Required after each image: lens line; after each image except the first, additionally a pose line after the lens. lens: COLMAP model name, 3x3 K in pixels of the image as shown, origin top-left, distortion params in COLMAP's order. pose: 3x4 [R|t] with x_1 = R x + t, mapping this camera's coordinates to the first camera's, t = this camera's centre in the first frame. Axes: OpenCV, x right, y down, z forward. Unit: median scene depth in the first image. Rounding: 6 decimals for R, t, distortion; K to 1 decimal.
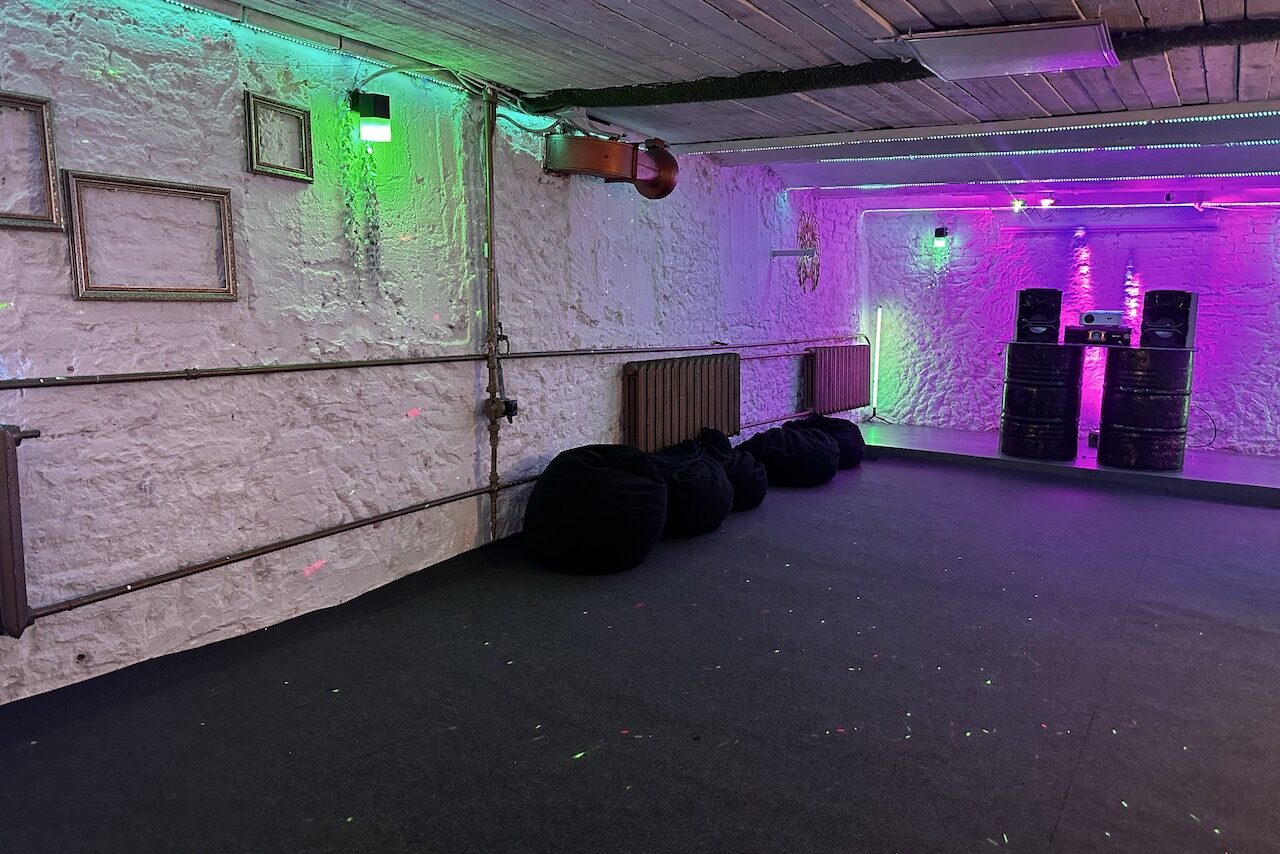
lens RADIAL K [[884.3, 0, 650.3], [0, 884.3, 406.5], [0, 0, 1]] dist [0.116755, -0.165502]
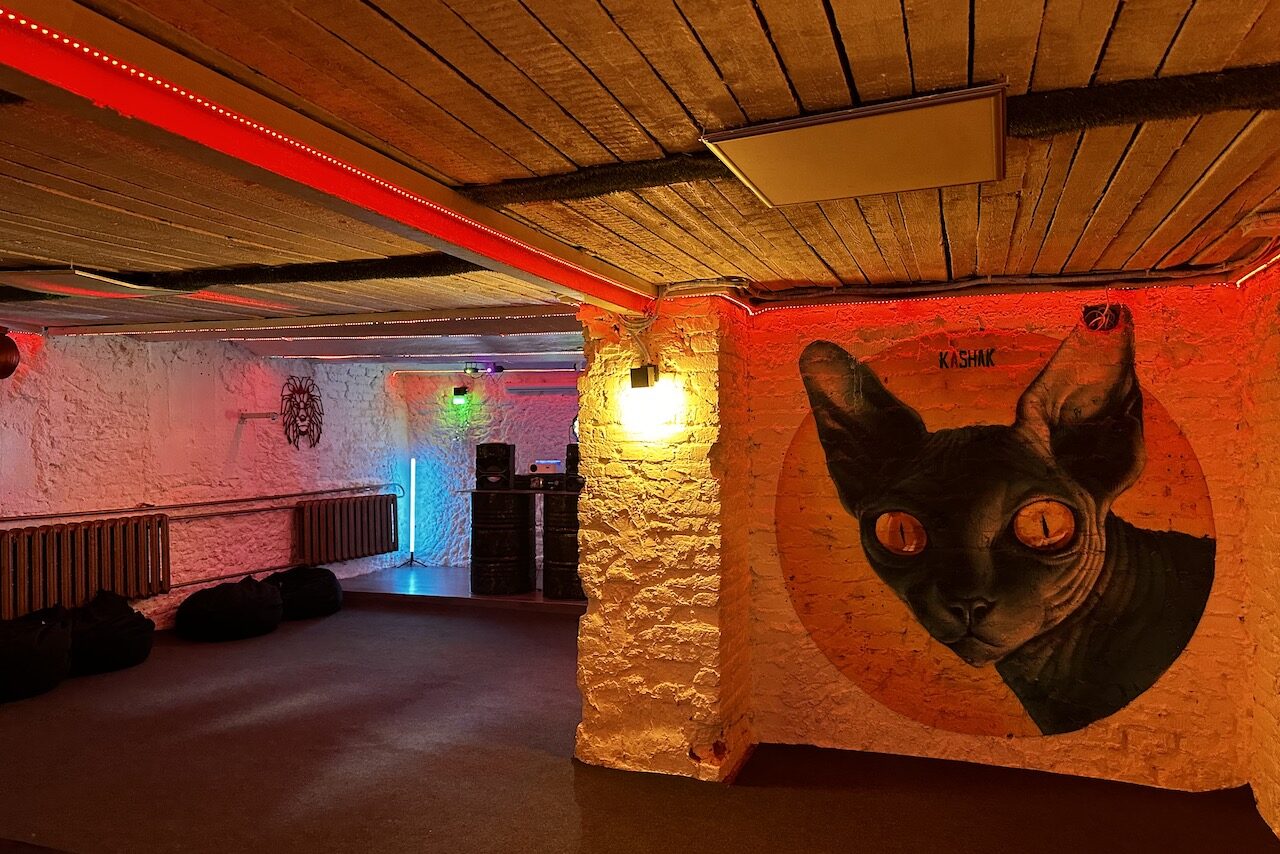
lens RADIAL K [[884.3, 0, 650.3], [0, 884.3, 406.5], [0, 0, 1]] dist [0.116755, -0.165502]
pose [[0.978835, -0.017513, 0.203899, 0.380415], [0.047545, 0.988531, -0.143338, -0.004879], [-0.199050, 0.149999, 0.968442, -0.141087]]
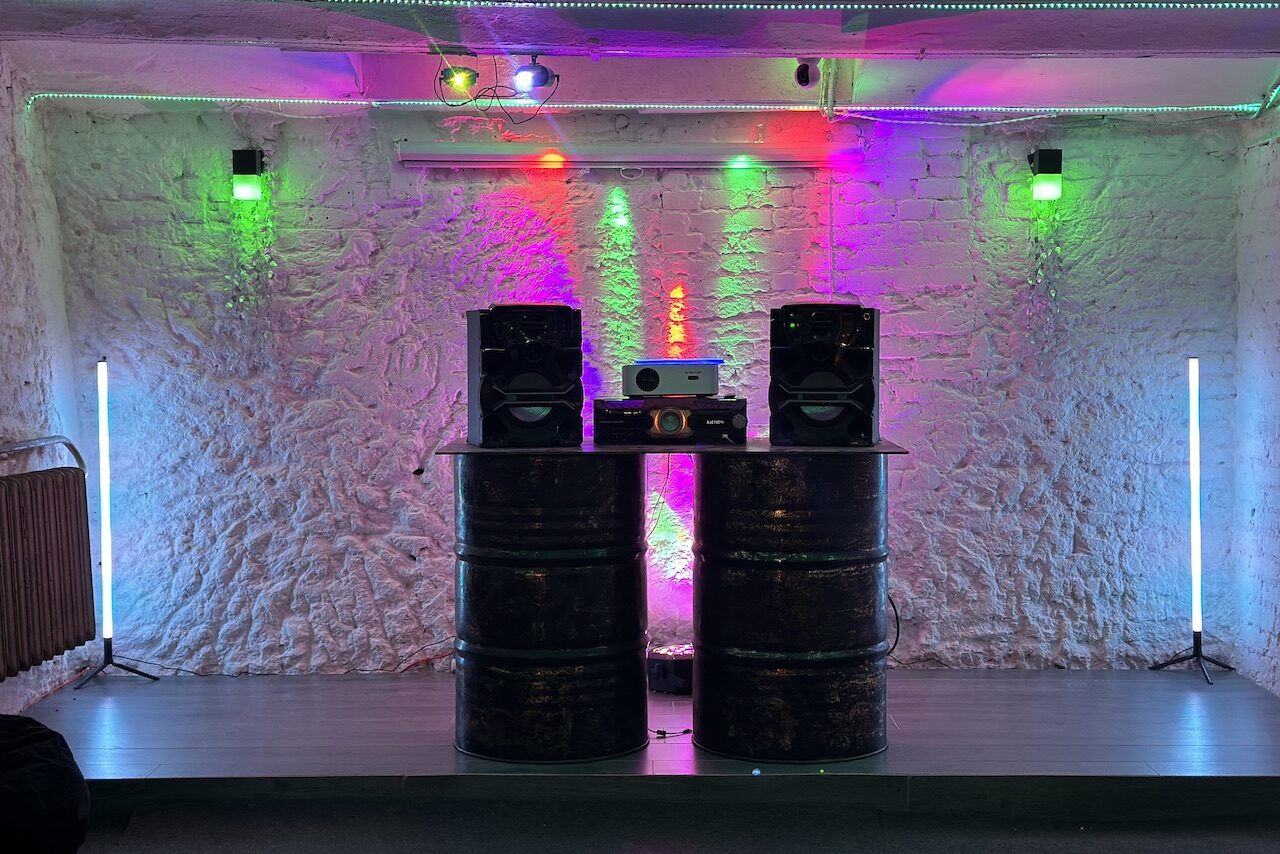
lens RADIAL K [[1671.7, 0, 640.0], [0, 1671.7, 427.0], [0, 0, 1]] dist [0.062037, 0.056961]
pose [[0.847606, -0.051143, 0.528156, 0.096314], [0.086156, 0.995401, -0.041880, -0.044359], [-0.523585, 0.081001, 0.848114, 0.368969]]
